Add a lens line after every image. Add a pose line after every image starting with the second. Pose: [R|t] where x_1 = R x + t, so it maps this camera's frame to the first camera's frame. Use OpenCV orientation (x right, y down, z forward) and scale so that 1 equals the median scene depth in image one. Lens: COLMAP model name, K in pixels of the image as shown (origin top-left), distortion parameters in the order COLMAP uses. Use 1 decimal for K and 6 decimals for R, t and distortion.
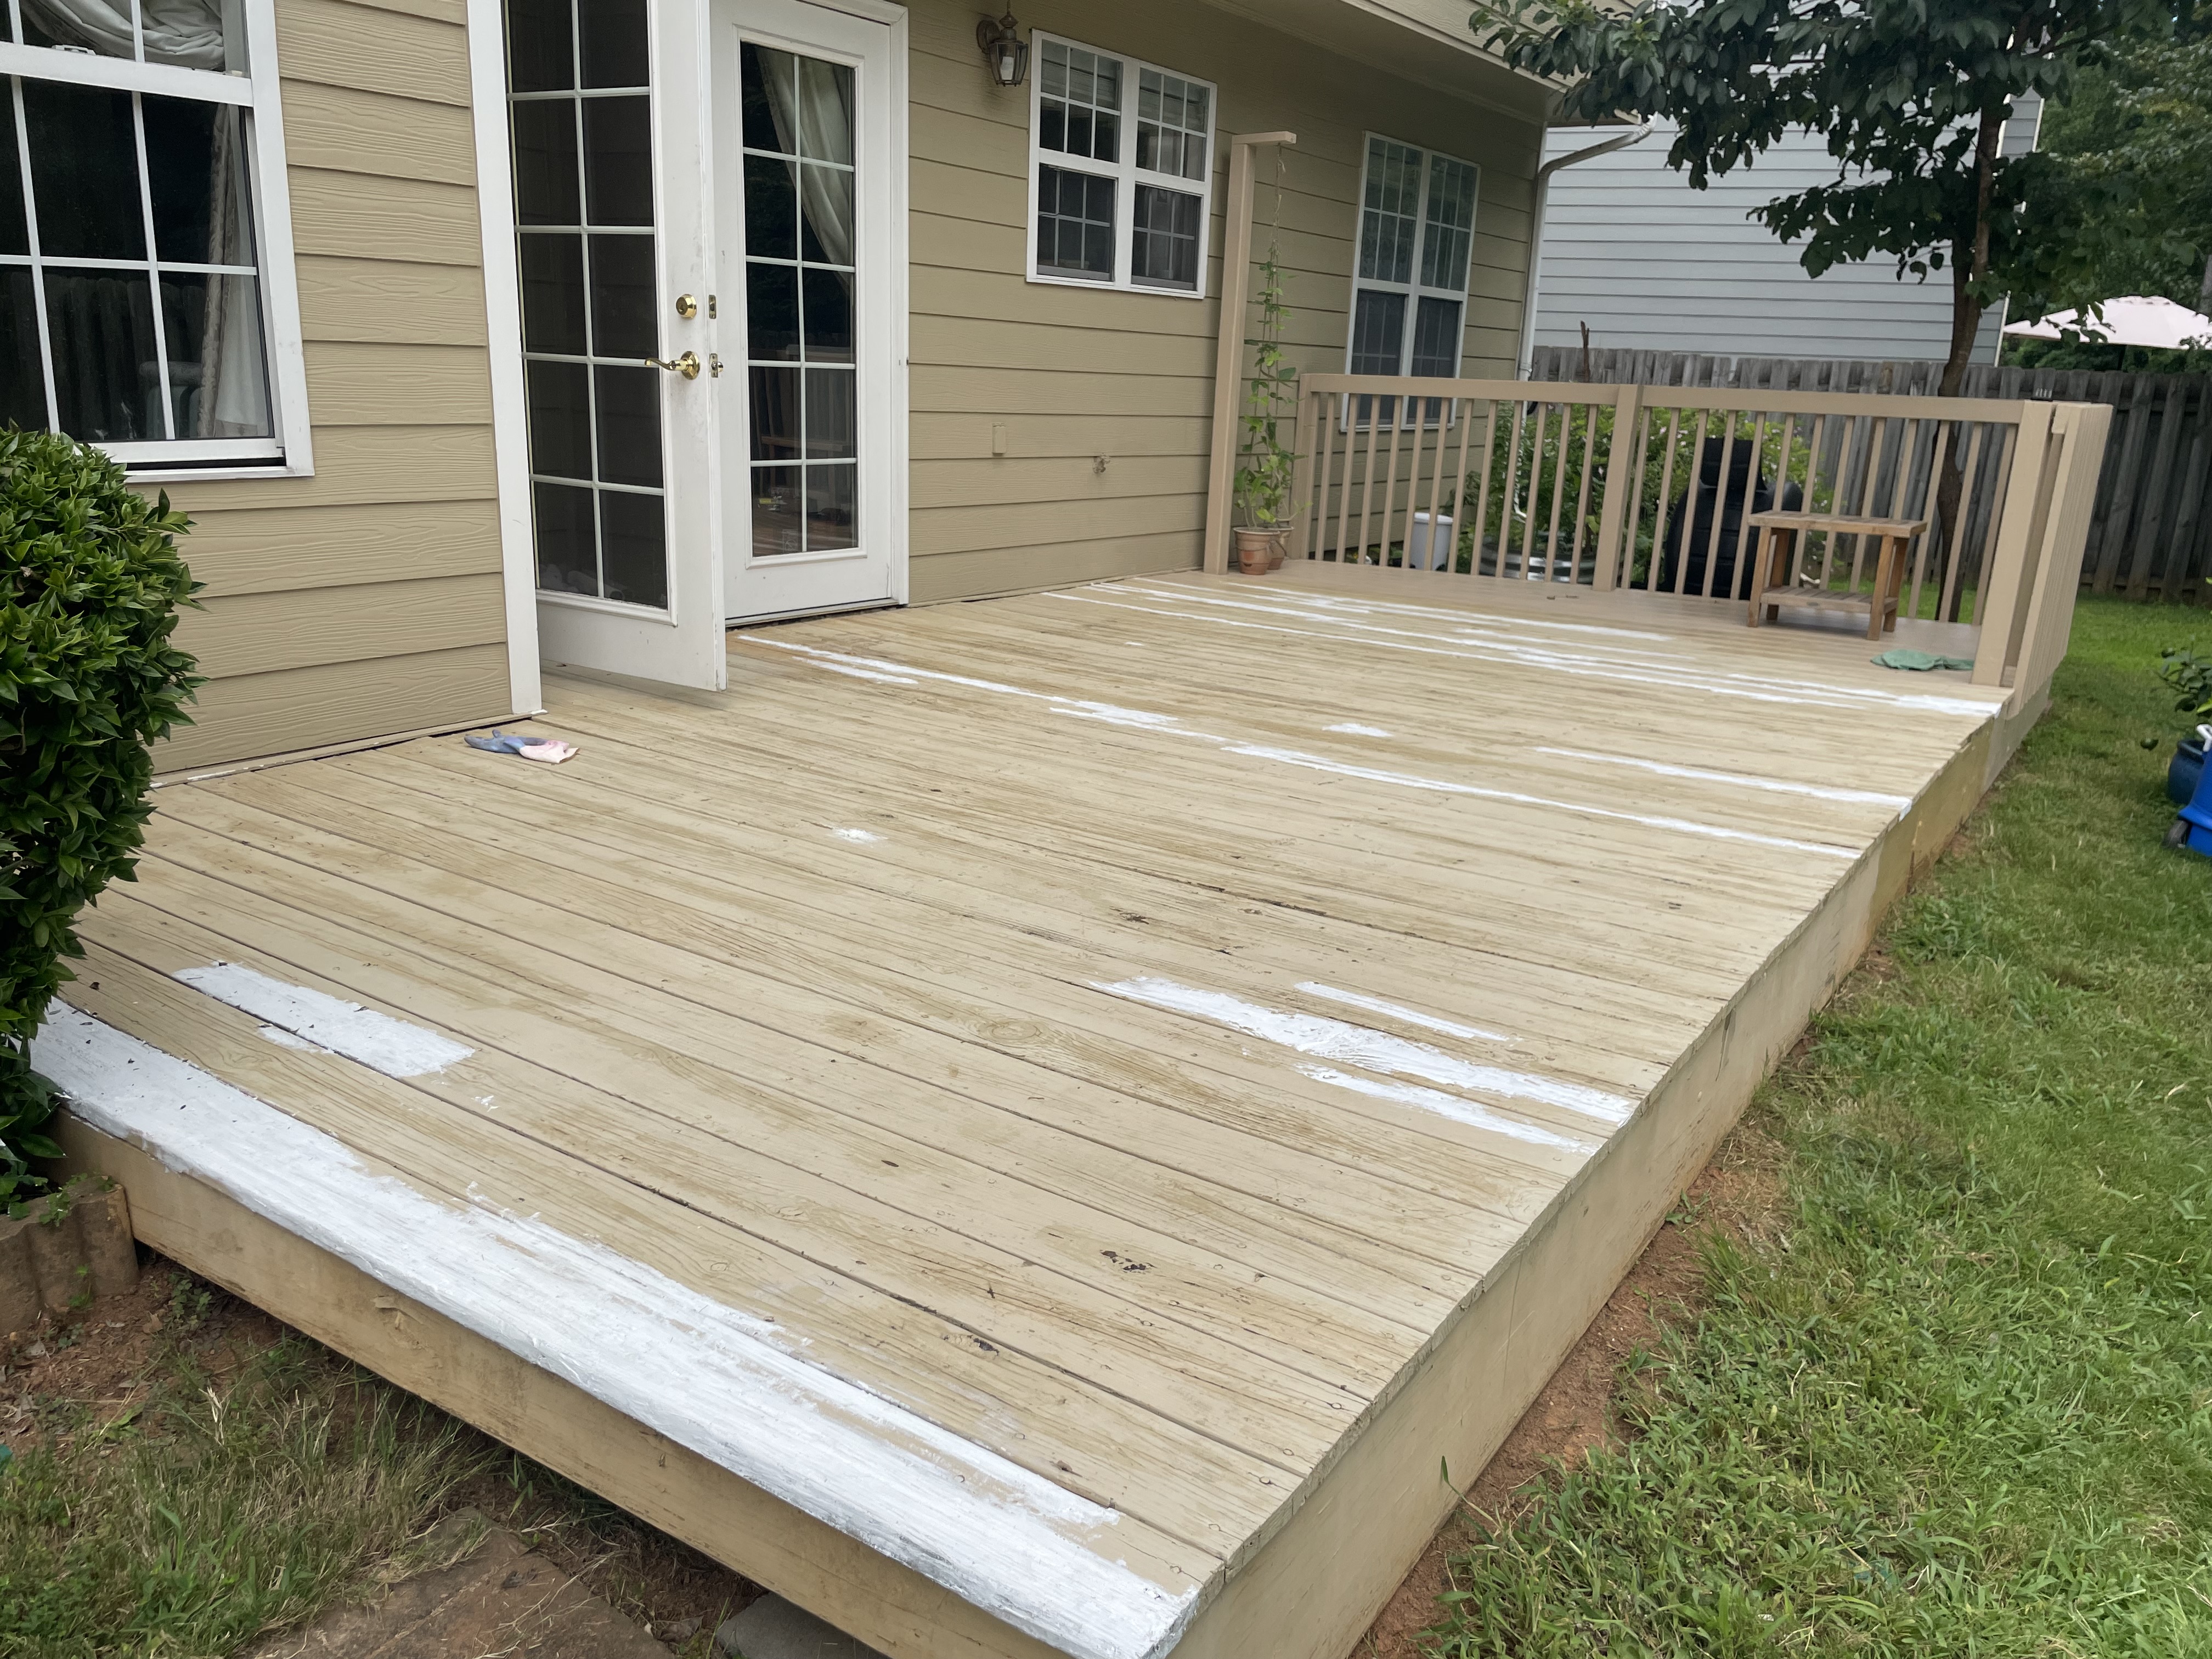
lens RADIAL K [[1667.9, 0, 1174.7], [0, 1667.9, 833.4], [0, 0, 1]] dist [0.092451, -0.099820]
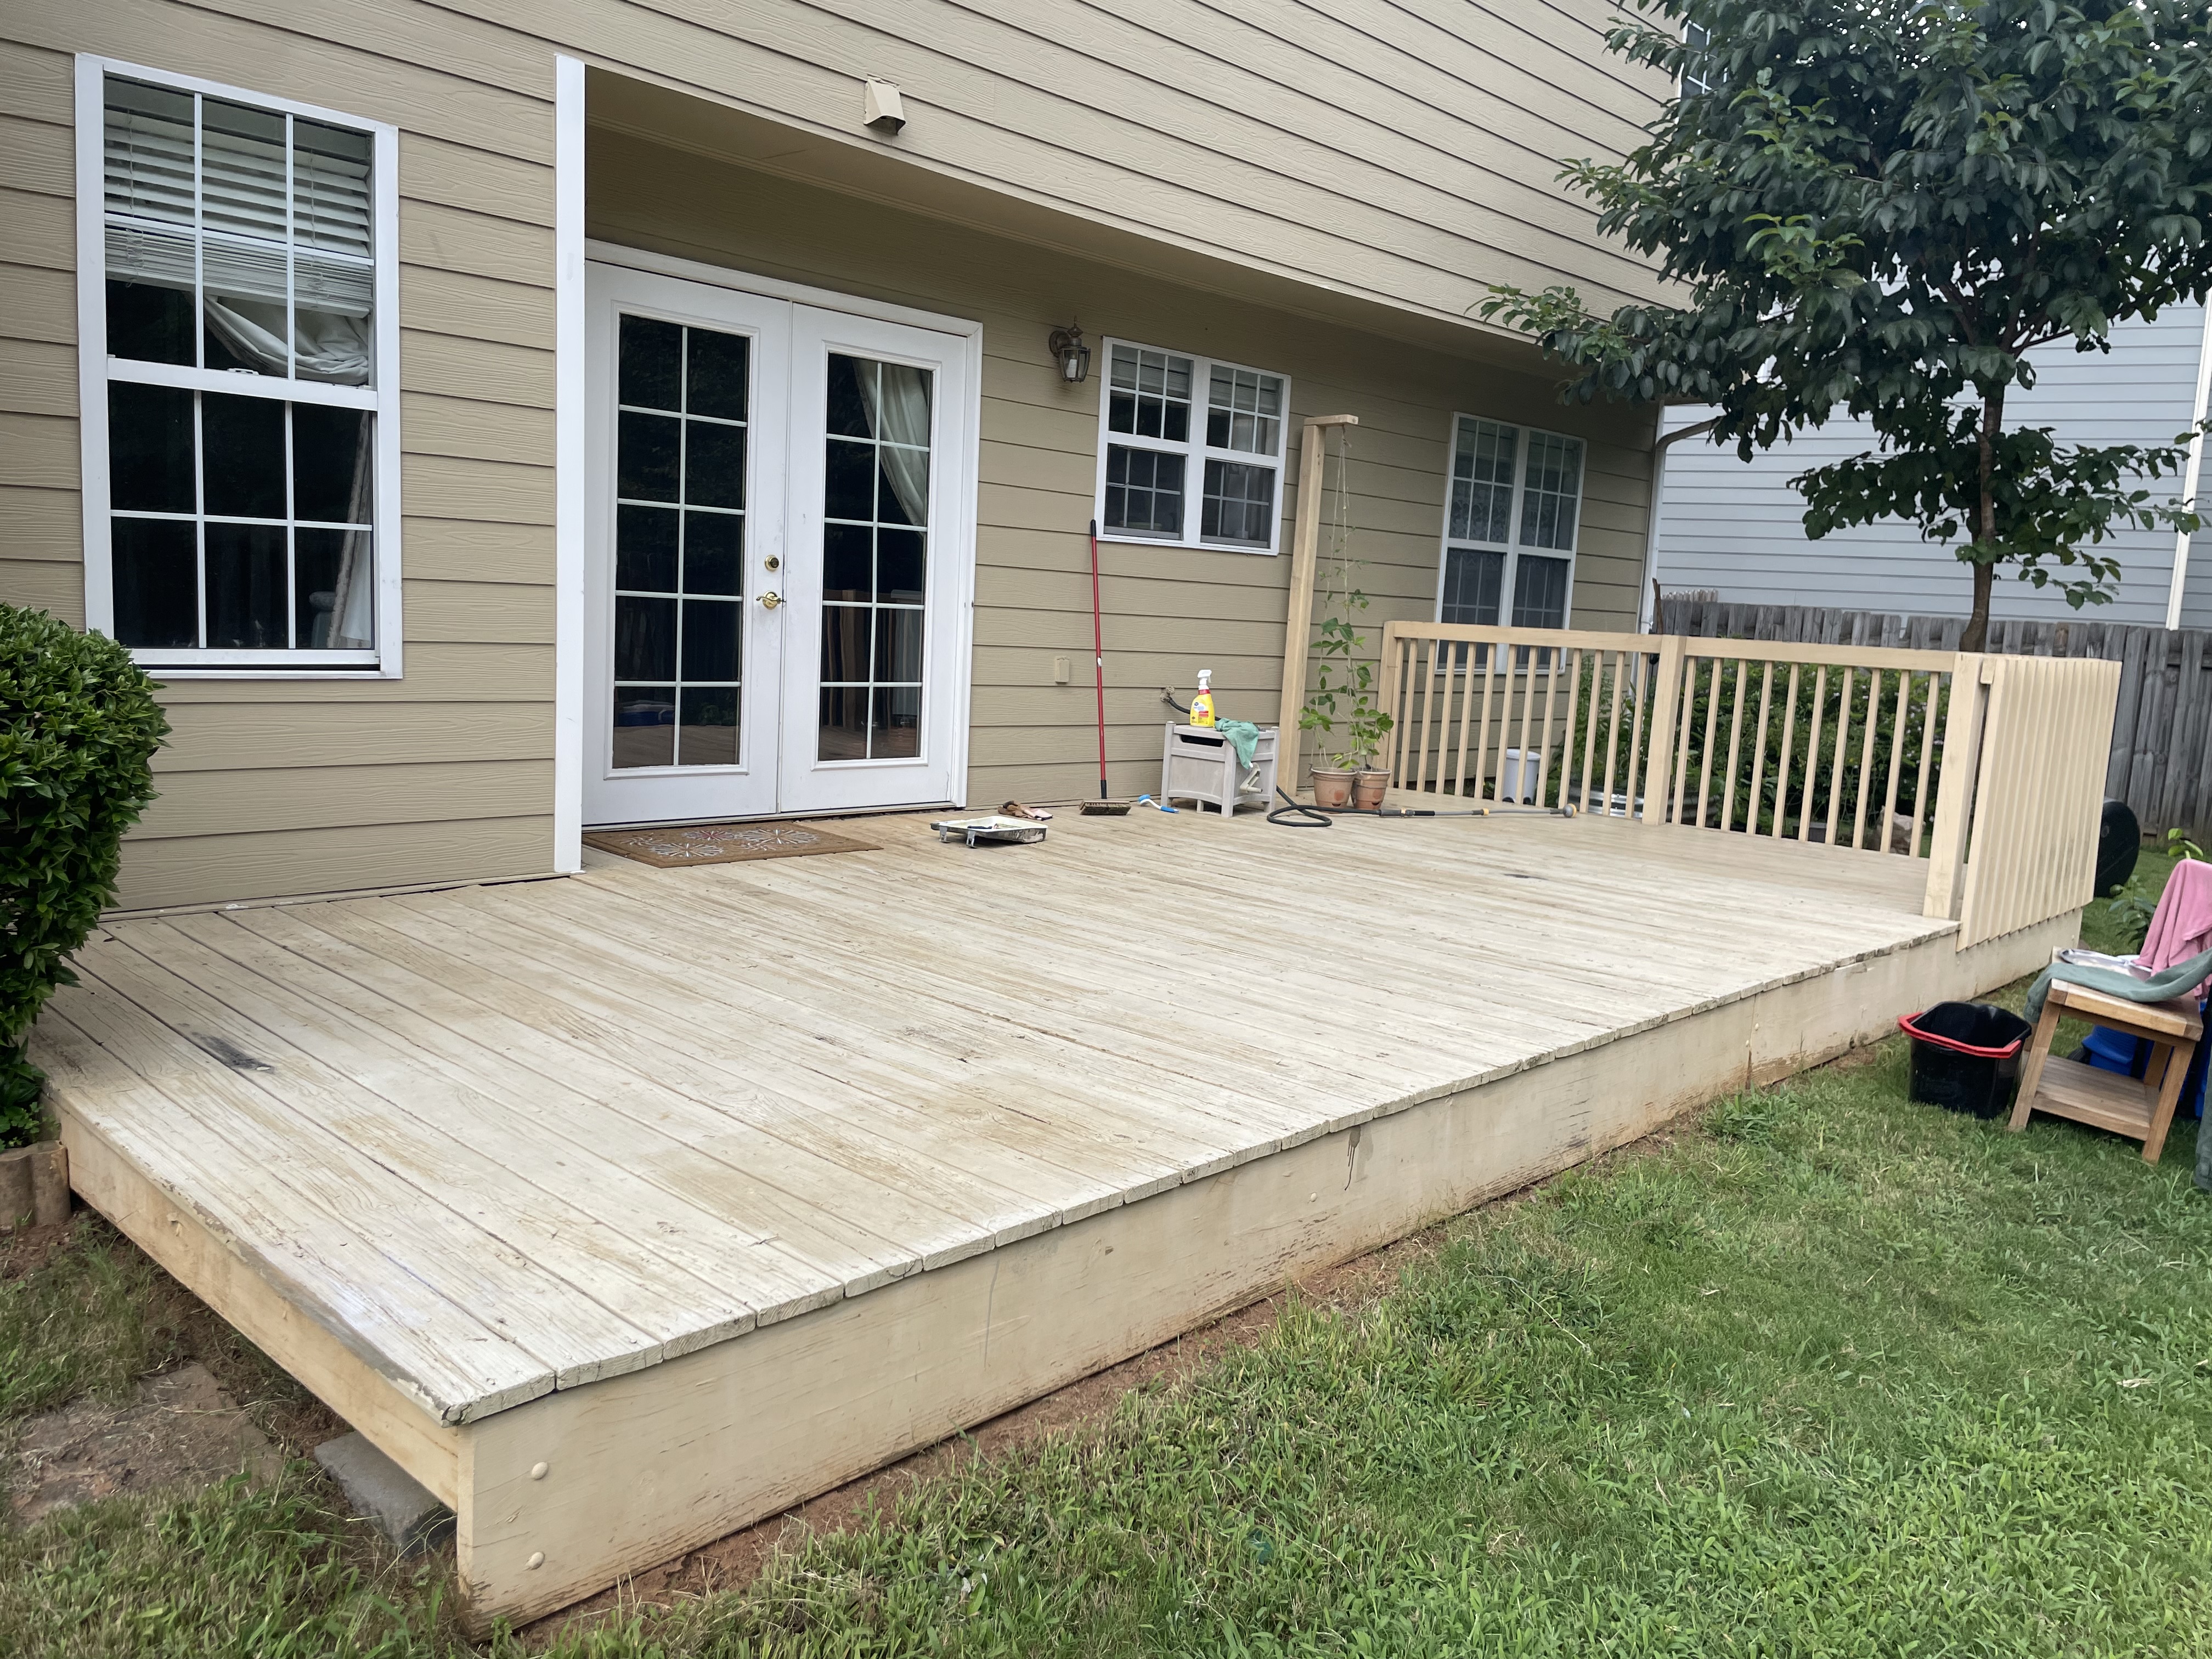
lens RADIAL K [[1667.9, 0, 1174.7], [0, 1667.9, 833.4], [0, 0, 1]] dist [0.092451, -0.099820]
pose [[0.986085, 0.034953, -0.162525, 0.171128], [-0.057839, 0.988701, -0.138293, 0.030419], [0.155855, 0.145769, 0.976965, -0.093221]]
